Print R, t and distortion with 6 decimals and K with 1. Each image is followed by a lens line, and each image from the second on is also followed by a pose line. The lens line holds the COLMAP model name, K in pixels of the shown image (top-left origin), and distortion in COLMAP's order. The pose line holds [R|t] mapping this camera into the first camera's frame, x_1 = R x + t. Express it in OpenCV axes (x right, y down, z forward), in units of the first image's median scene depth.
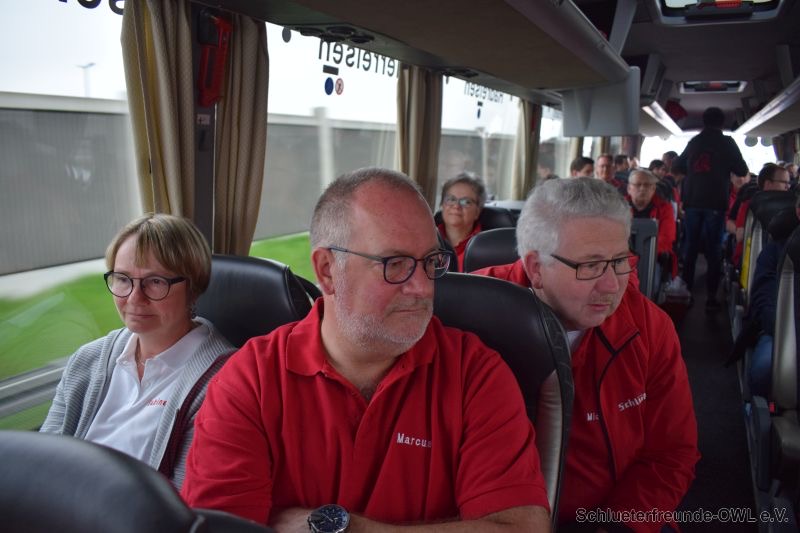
lens RADIAL K [[592.5, 0, 398.8], [0, 592.5, 228.0], [0, 0, 1]] dist [-0.005749, -0.123297]
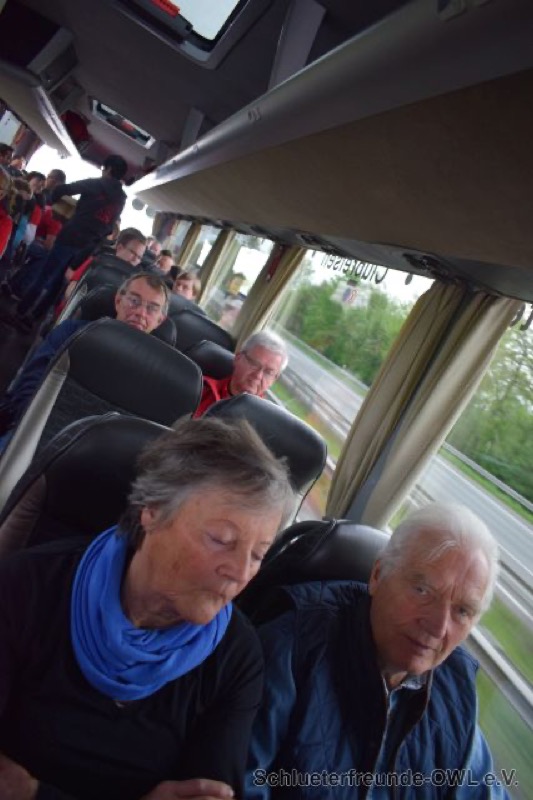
lens RADIAL K [[592.5, 0, 266.5], [0, 592.5, 400.0], [0, 0, 1]] dist [-0.005749, -0.123297]
pose [[0.621218, 0.232566, 0.748332, 0.166760], [-0.424075, 0.902803, 0.071468, -0.033608], [-0.658975, -0.361747, 0.659463, 0.184383]]
